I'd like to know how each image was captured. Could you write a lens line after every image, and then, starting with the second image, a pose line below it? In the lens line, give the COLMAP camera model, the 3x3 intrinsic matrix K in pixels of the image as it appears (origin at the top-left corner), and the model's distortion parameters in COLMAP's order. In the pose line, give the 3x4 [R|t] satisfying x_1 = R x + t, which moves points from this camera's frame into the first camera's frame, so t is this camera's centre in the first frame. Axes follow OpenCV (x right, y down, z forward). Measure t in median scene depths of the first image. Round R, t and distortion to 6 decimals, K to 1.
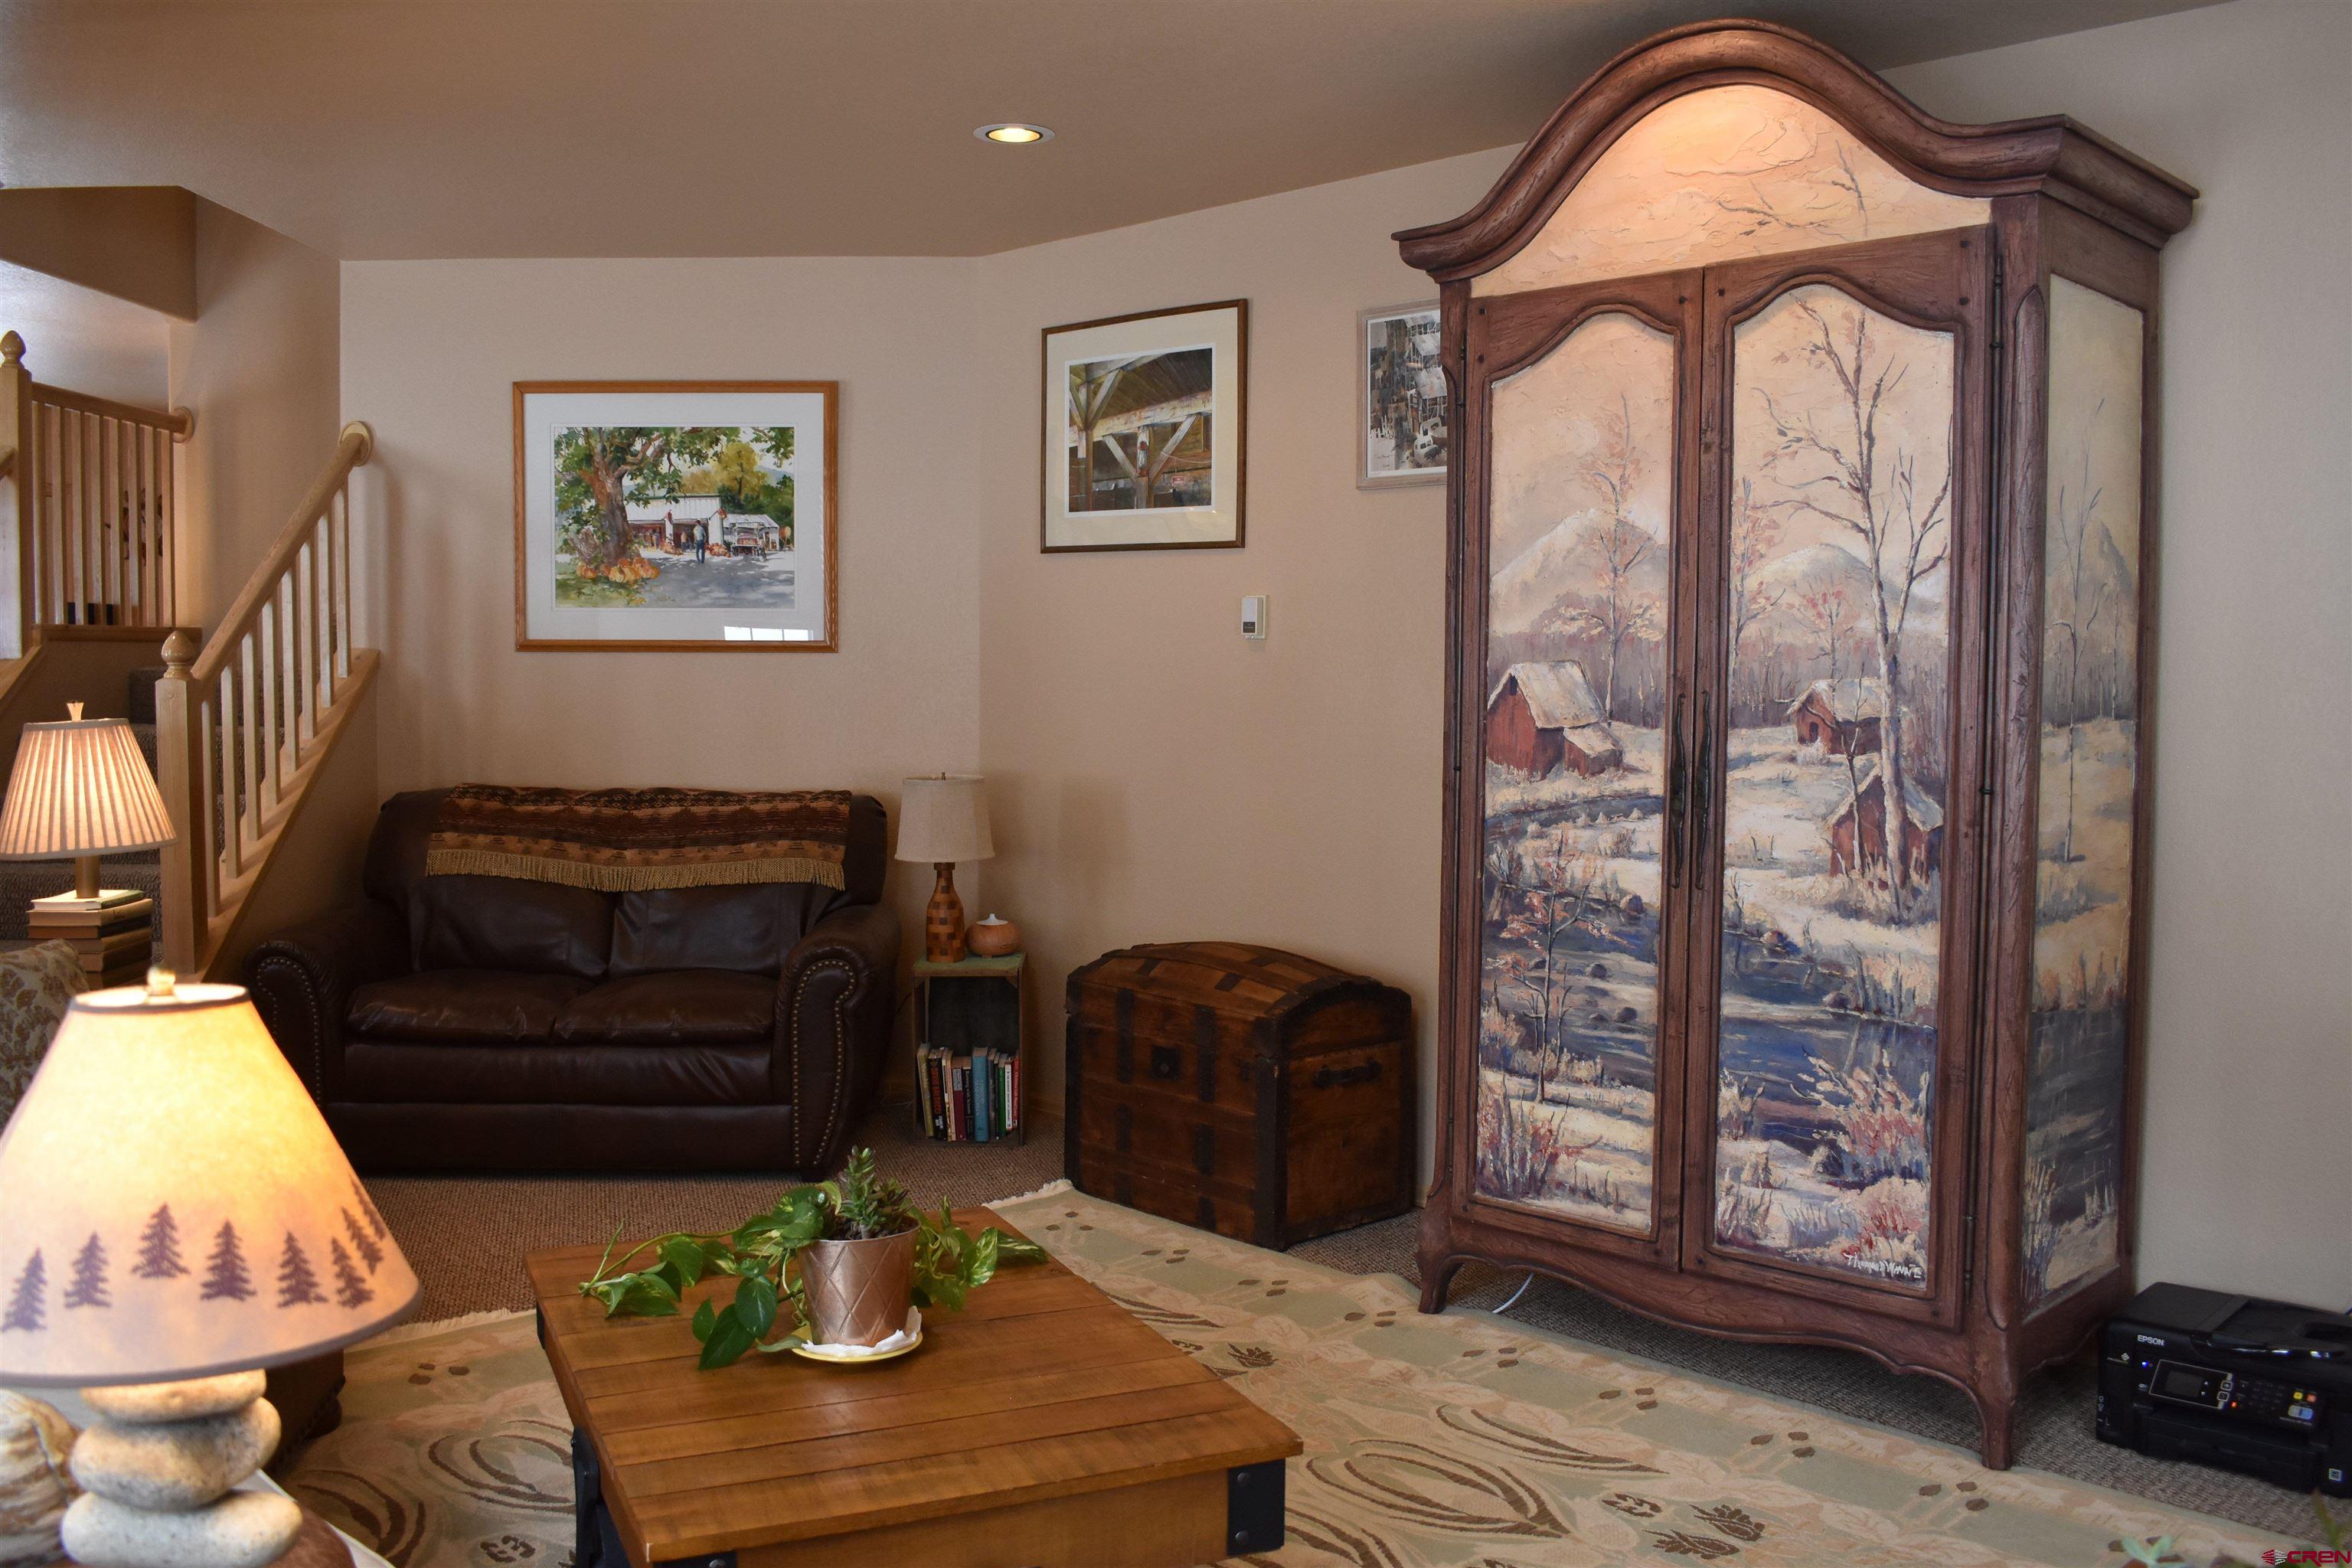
lens RADIAL K [[2007.6, 0, 1176.0], [0, 2007.6, 784.0], [0, 0, 1]] dist [-0.097654, 0.018453]
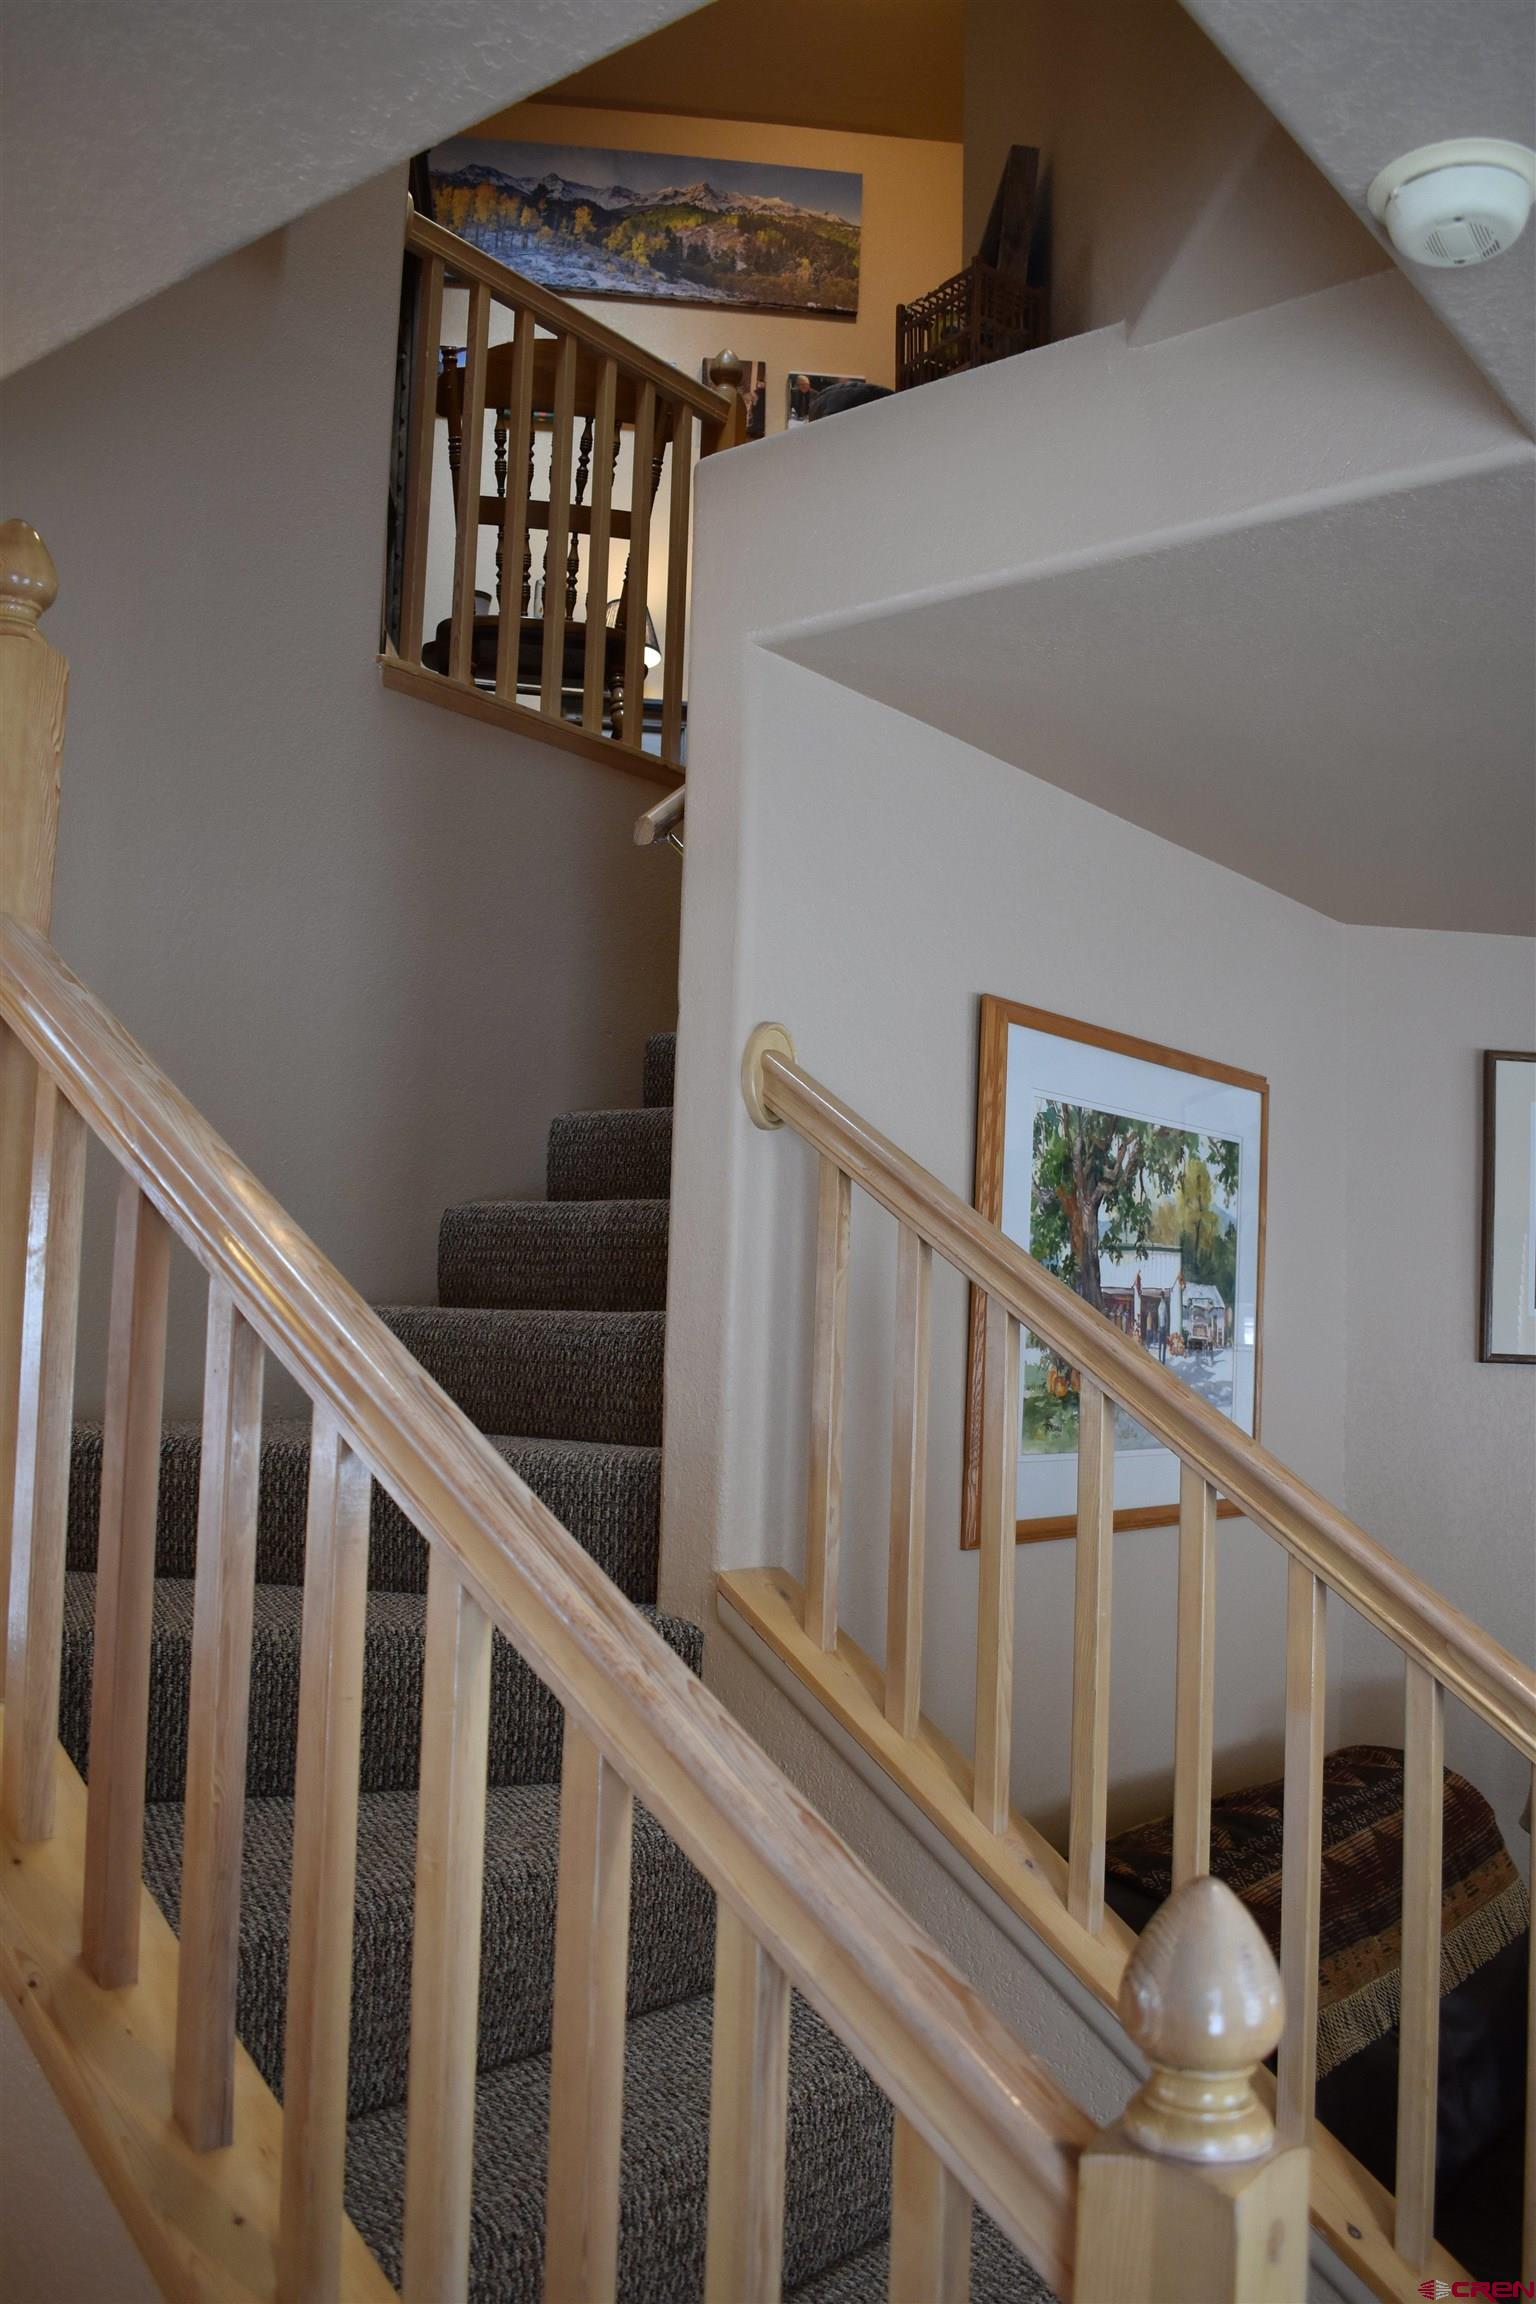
lens RADIAL K [[1966.6, 0, 768.0], [0, 1966.6, 1152.0], [0, 0, 1]] dist [-0.097654, 0.018453]
pose [[0.625447, 0.087402, 0.775356, -0.876004], [0.017468, 0.991889, -0.125901, -0.123211], [-0.780071, 0.092289, 0.618847, 0.880720]]
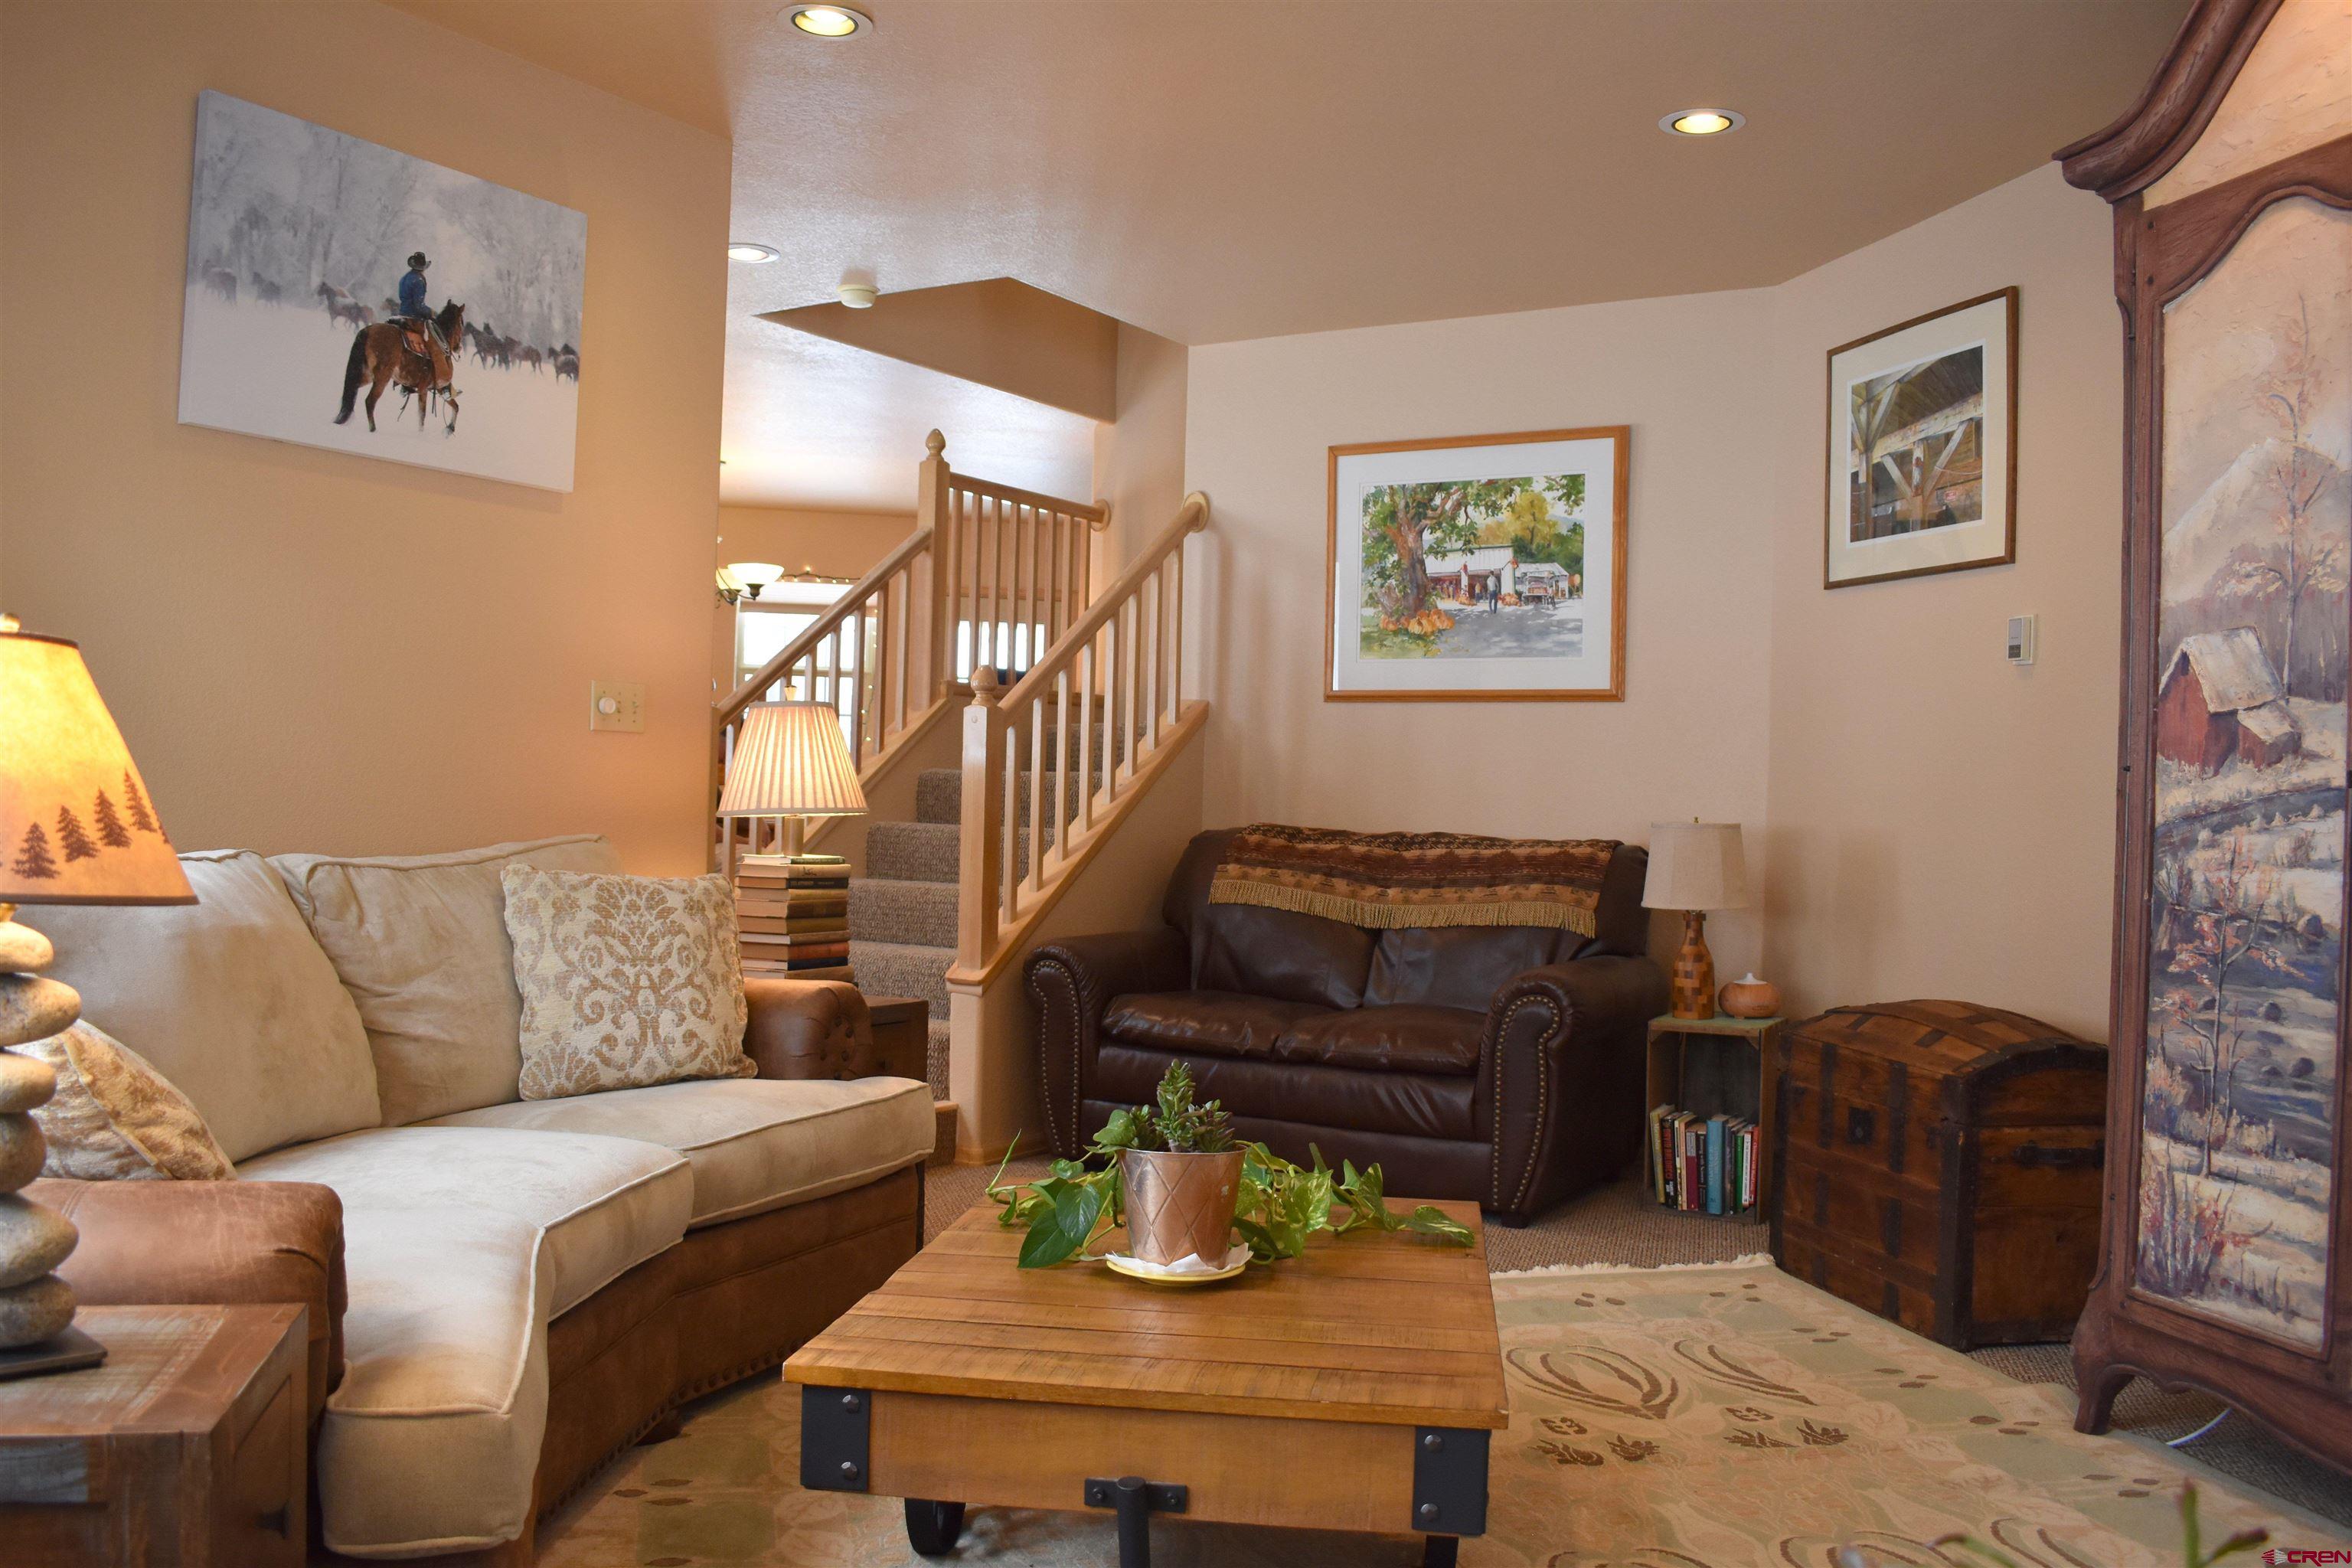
lens RADIAL K [[2007.6, 0, 1176.0], [0, 2007.6, 784.0], [0, 0, 1]] dist [-0.097654, 0.018453]
pose [[0.852871, 0.012315, -0.521976, 0.181105], [-0.053503, 0.996521, -0.063909, 0.056842], [0.519373, 0.082433, 0.850562, 0.079728]]
